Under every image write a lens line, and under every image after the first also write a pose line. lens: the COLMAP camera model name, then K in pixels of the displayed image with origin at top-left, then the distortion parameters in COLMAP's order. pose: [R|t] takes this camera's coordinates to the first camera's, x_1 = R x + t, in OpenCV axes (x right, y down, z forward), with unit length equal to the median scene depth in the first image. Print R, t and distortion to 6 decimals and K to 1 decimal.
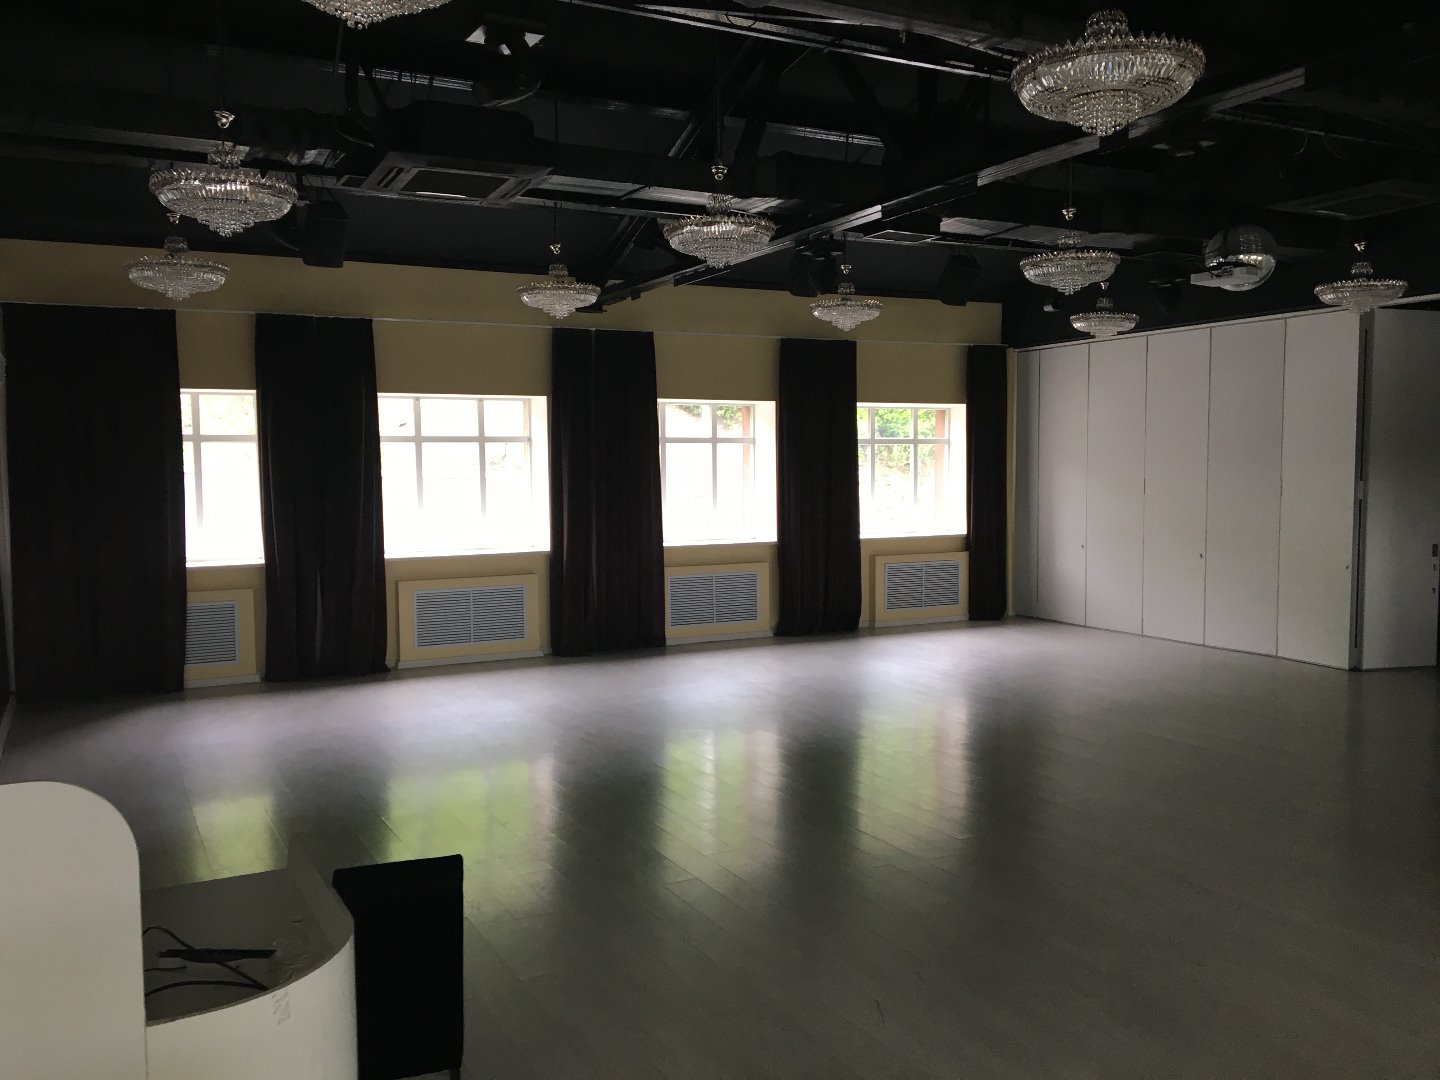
lens RADIAL K [[1201.4, 0, 720.0], [0, 1201.4, 540.0], [0, 0, 1]] dist [0.081181, -0.102837]
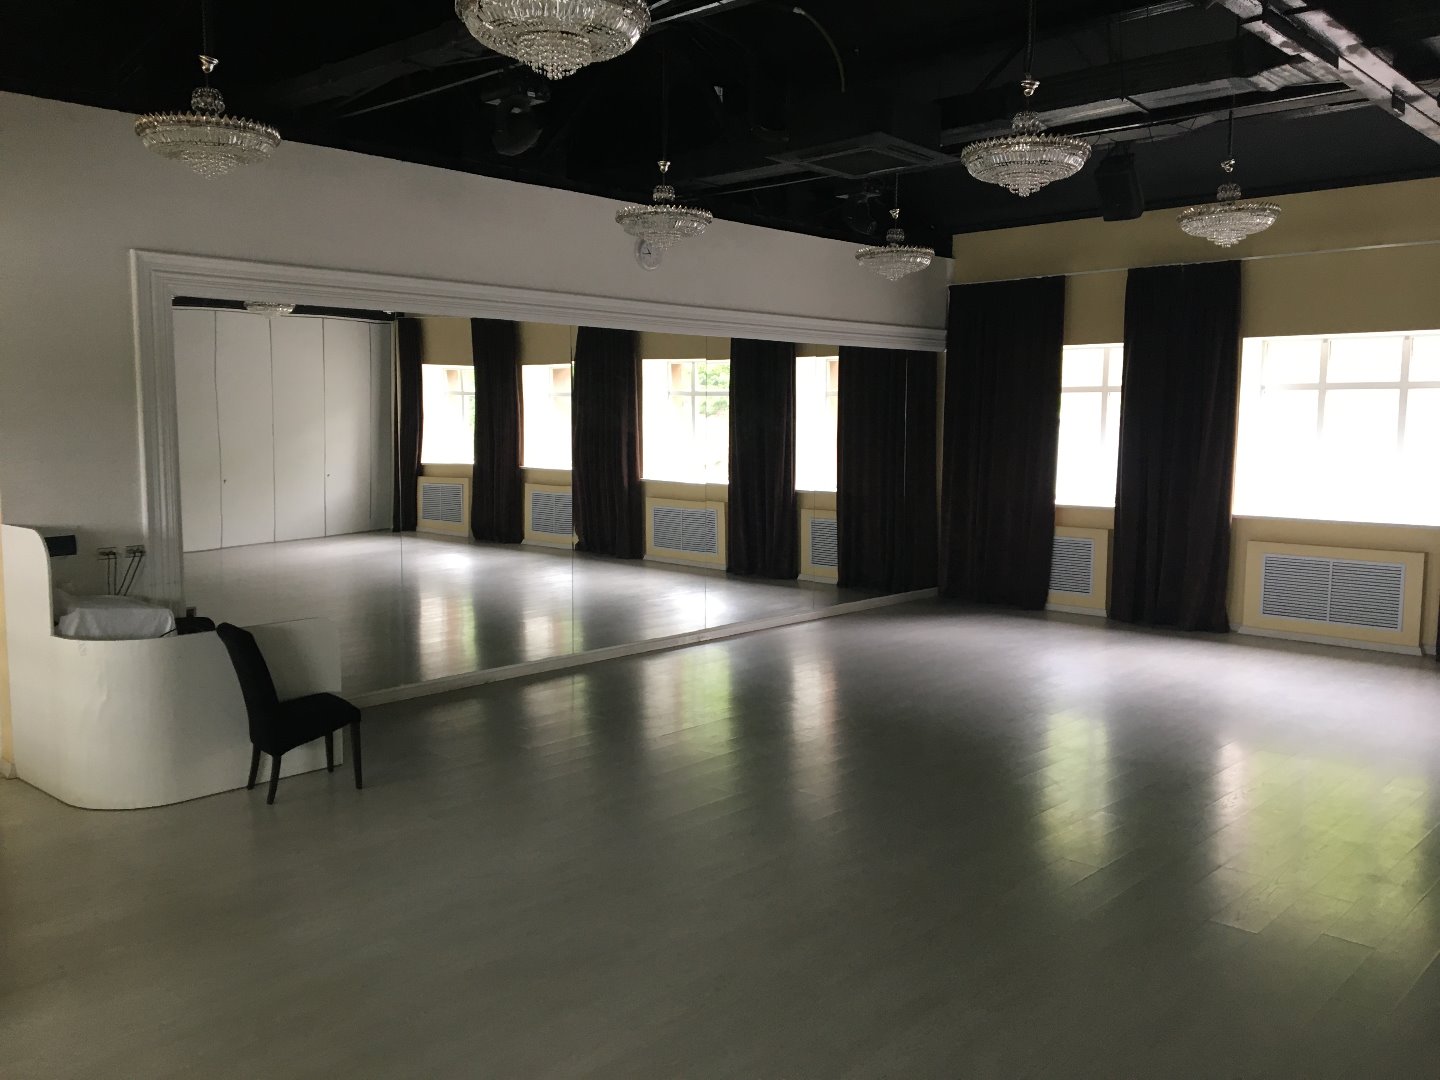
lens RADIAL K [[1247.5, 0, 720.0], [0, 1247.5, 540.0], [0, 0, 1]] dist [0.148574, 0.000914]
pose [[0.344854, 0.109502, -0.932247, 0.611518], [-0.076804, 0.993134, 0.088243, -0.026511], [0.935509, 0.041169, 0.350896, 0.322250]]
